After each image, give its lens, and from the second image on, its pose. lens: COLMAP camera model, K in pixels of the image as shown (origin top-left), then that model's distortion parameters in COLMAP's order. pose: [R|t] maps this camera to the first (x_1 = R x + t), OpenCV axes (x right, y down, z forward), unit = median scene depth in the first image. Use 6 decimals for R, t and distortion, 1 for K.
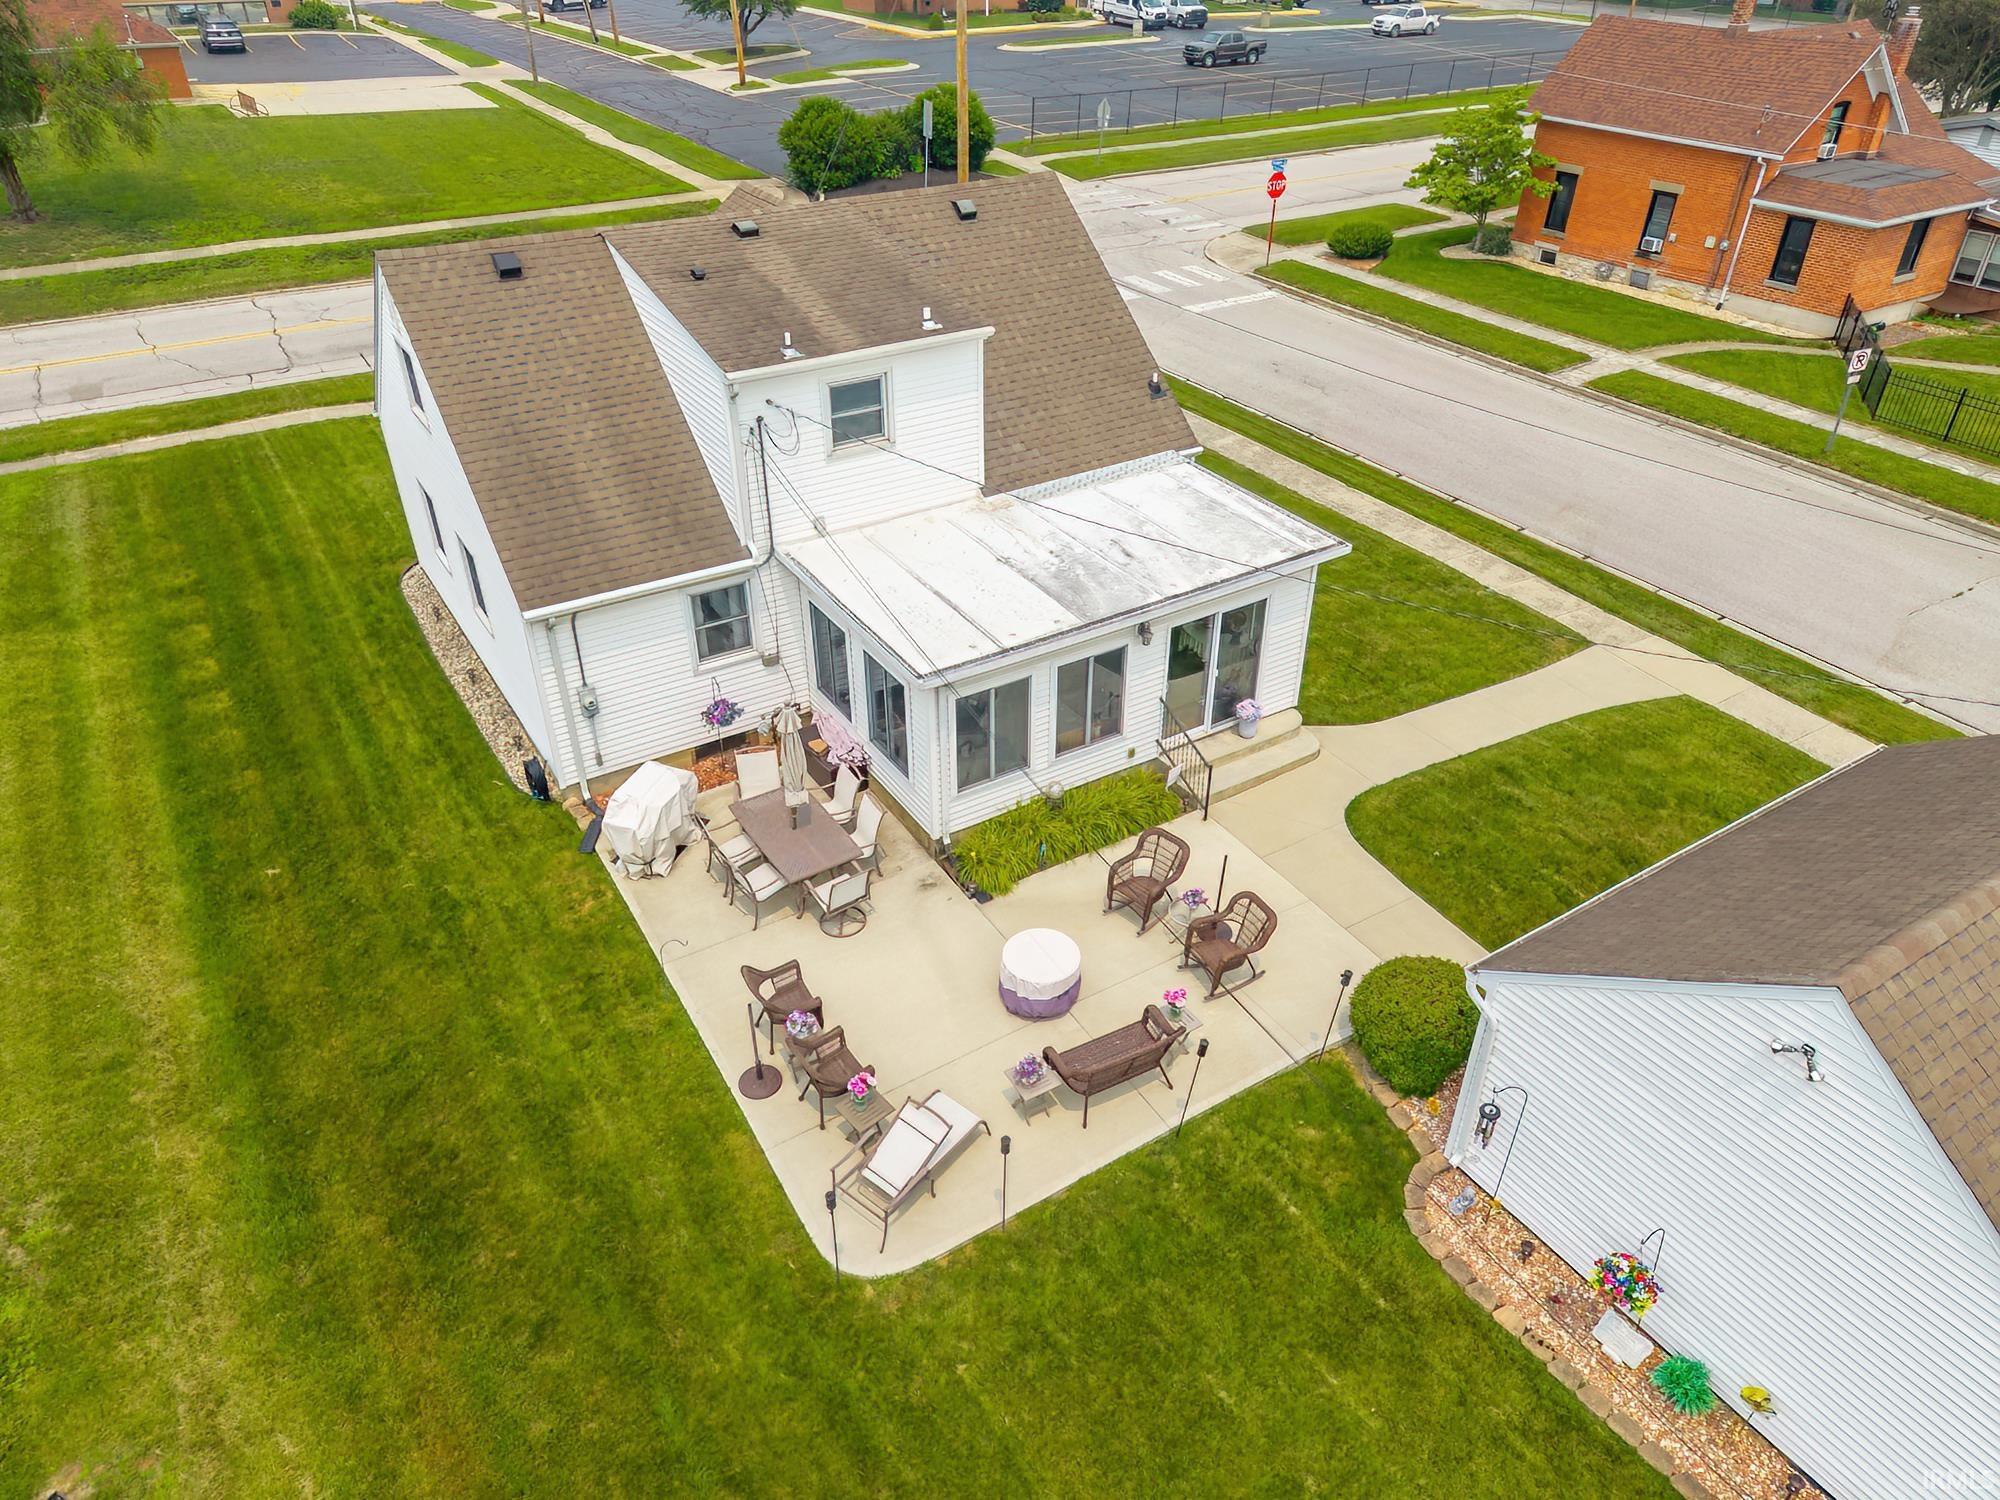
lens RADIAL K [[1328.8, 0, 1000.0], [0, 1328.8, 750.0], [0, 0, 1]] dist [0.026345, -0.001114]
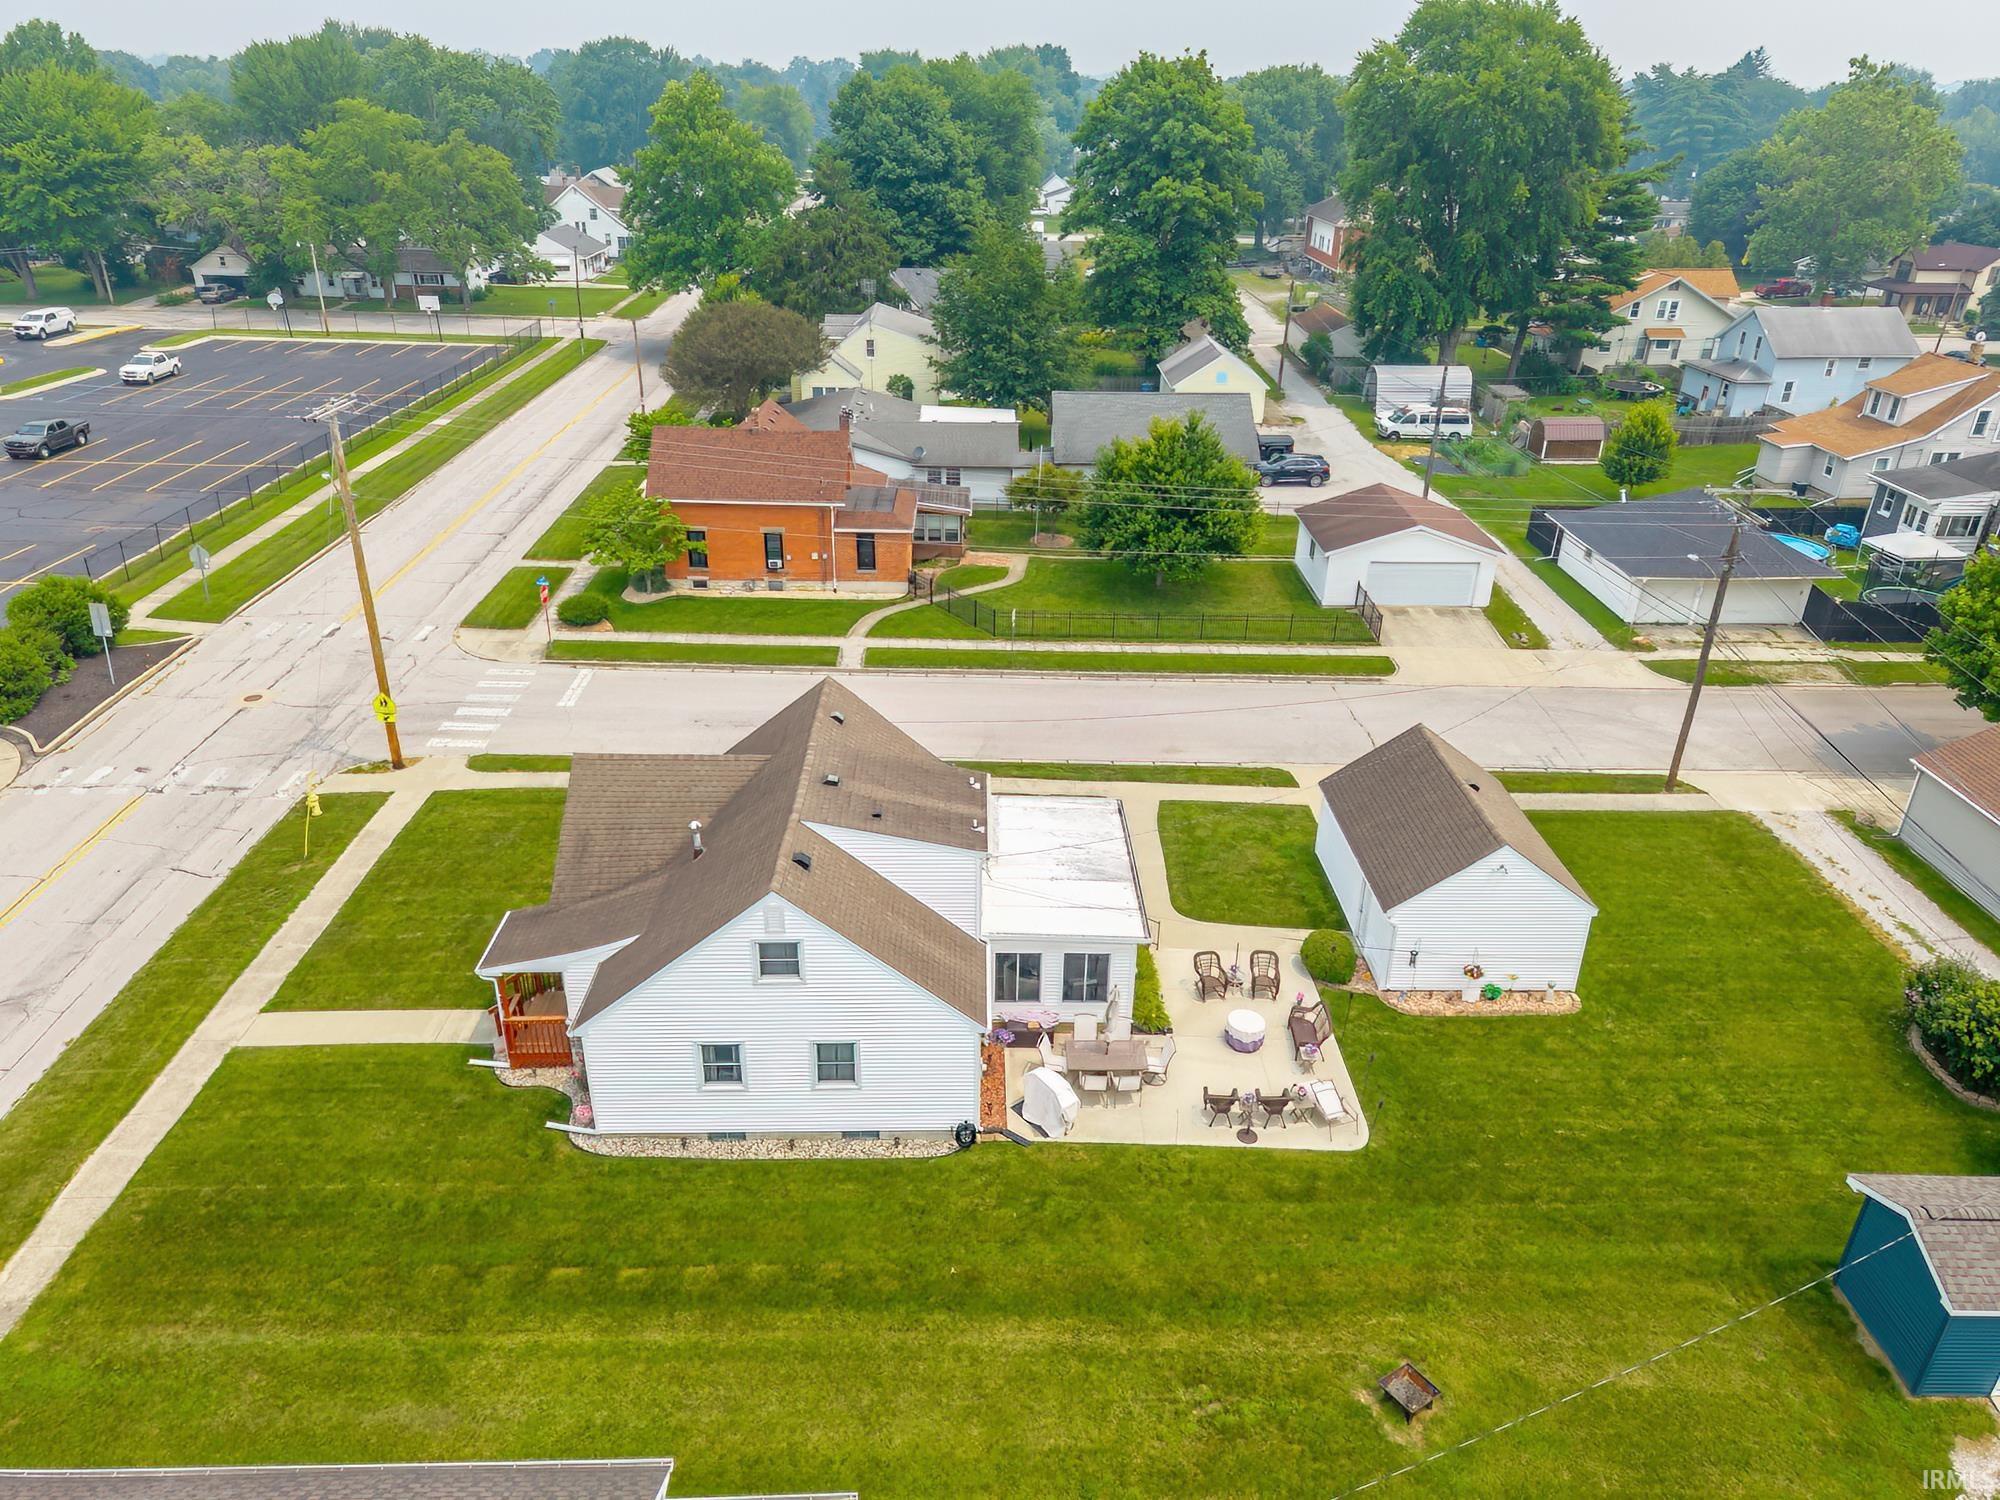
lens RADIAL K [[1330.5, 0, 1008.0], [0, 1330.5, 748.3], [0, 0, 1]] dist [0.046908, -0.034309]
pose [[0.516034, -0.371375, 0.771874, -1.173852], [0.460852, 0.879958, 0.115277, -0.462791], [-0.722028, 0.296233, 0.625237, -0.138689]]
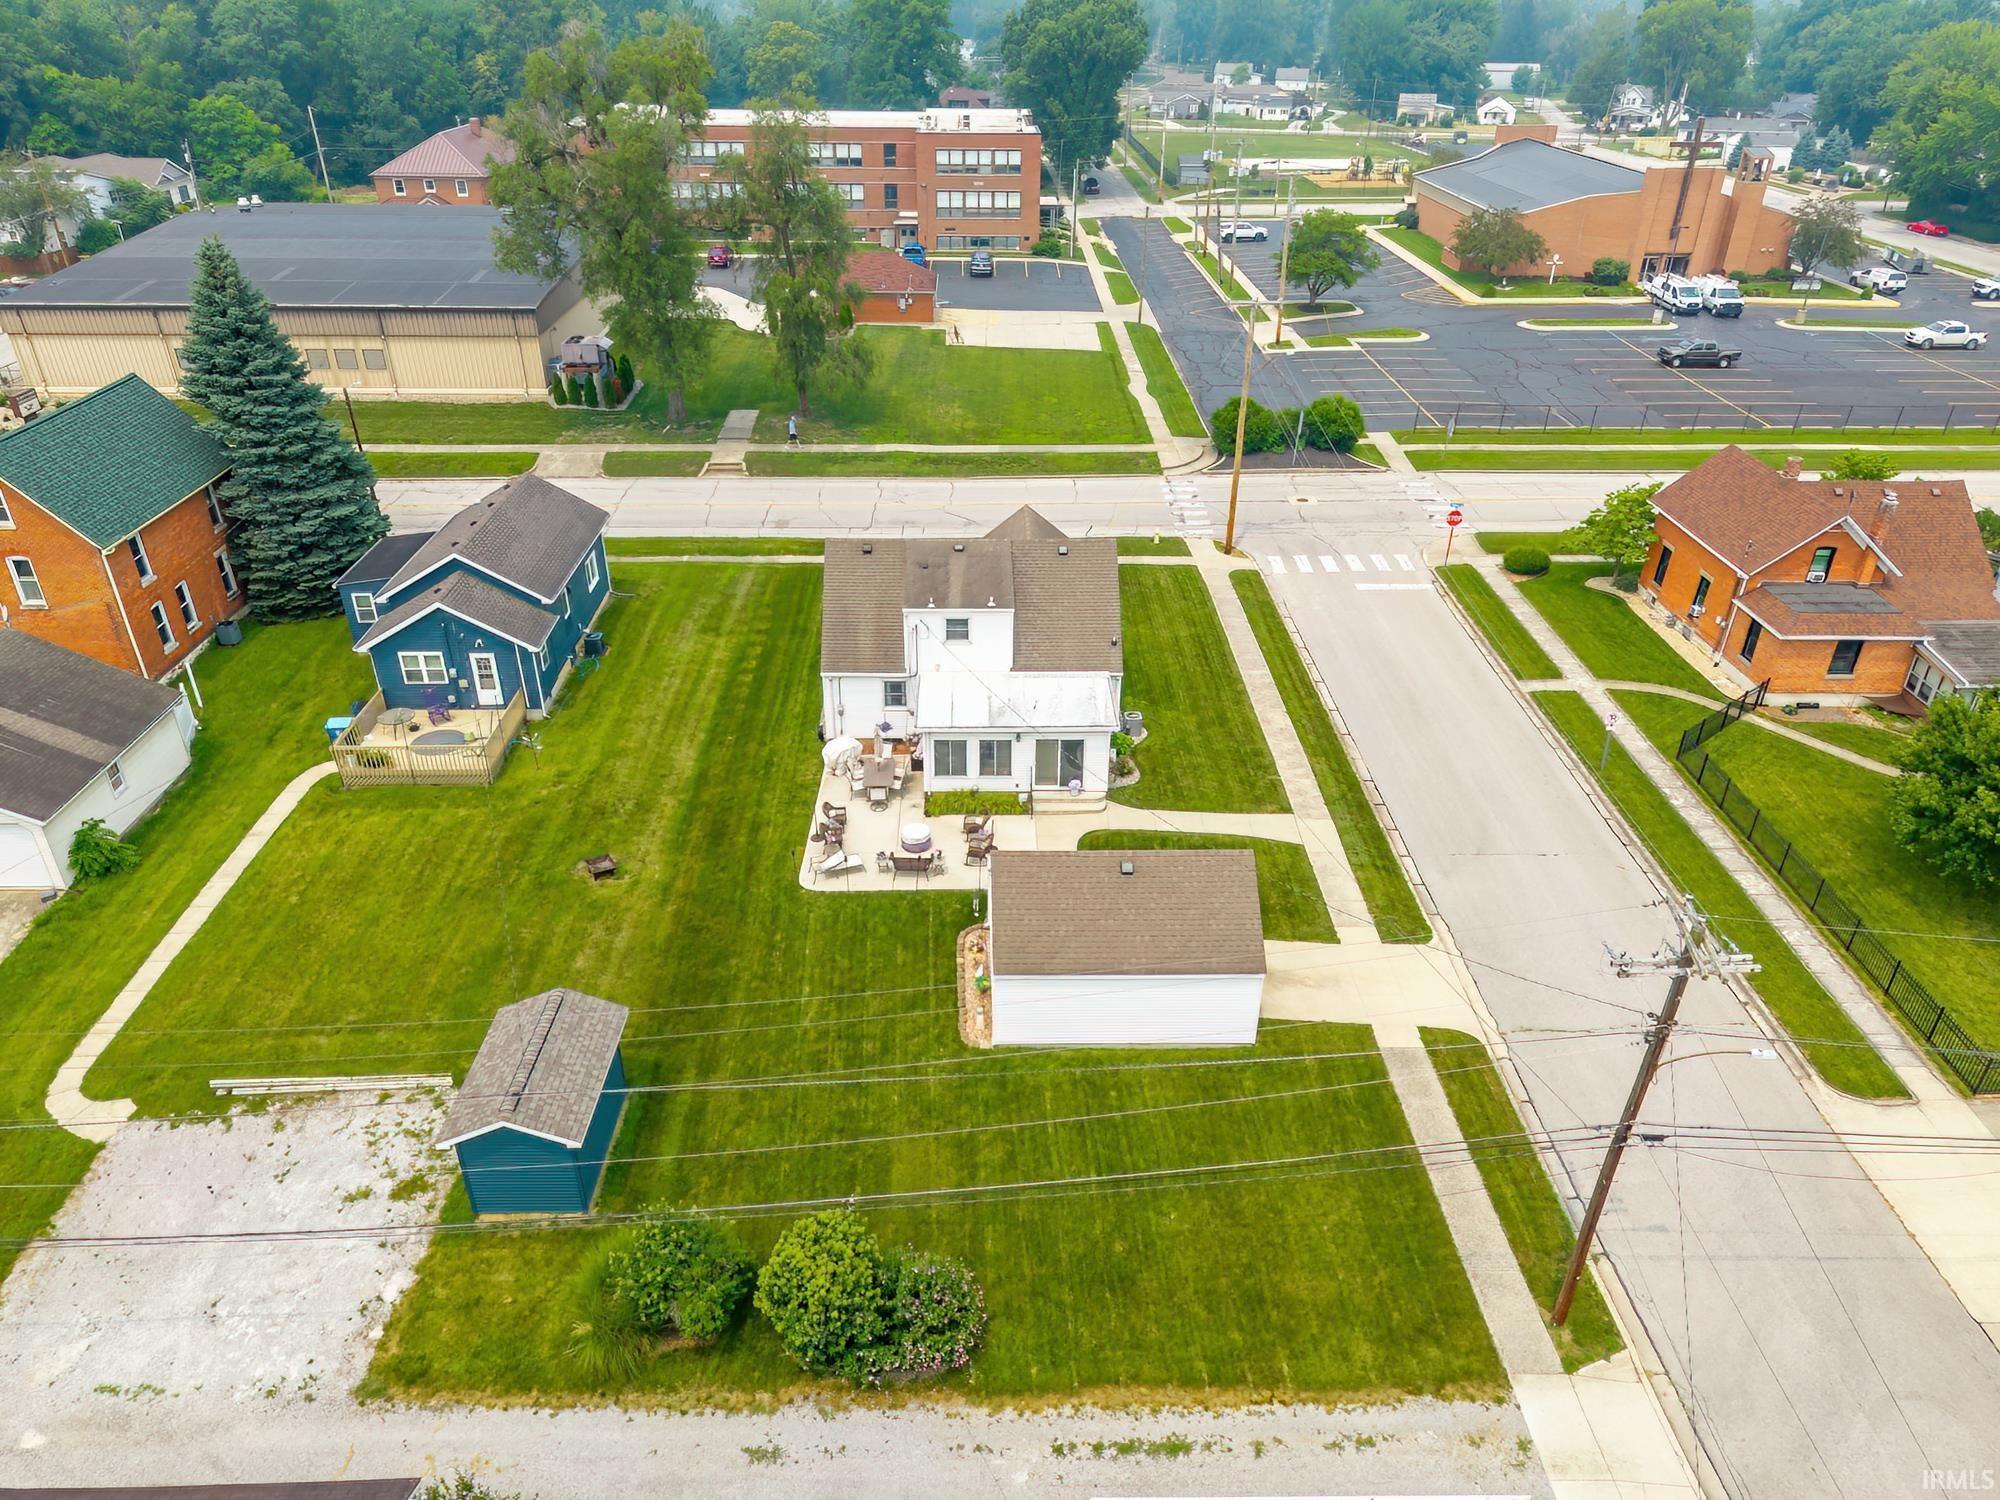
lens RADIAL K [[1330.5, 0, 1008.0], [0, 1330.5, 748.3], [0, 0, 1]] dist [0.046908, -0.034309]
pose [[0.857664, 0.262884, -0.441933, 0.996642], [-0.292407, 0.956293, 0.001375, -0.053471], [0.422979, 0.128045, 0.897047, -1.057985]]
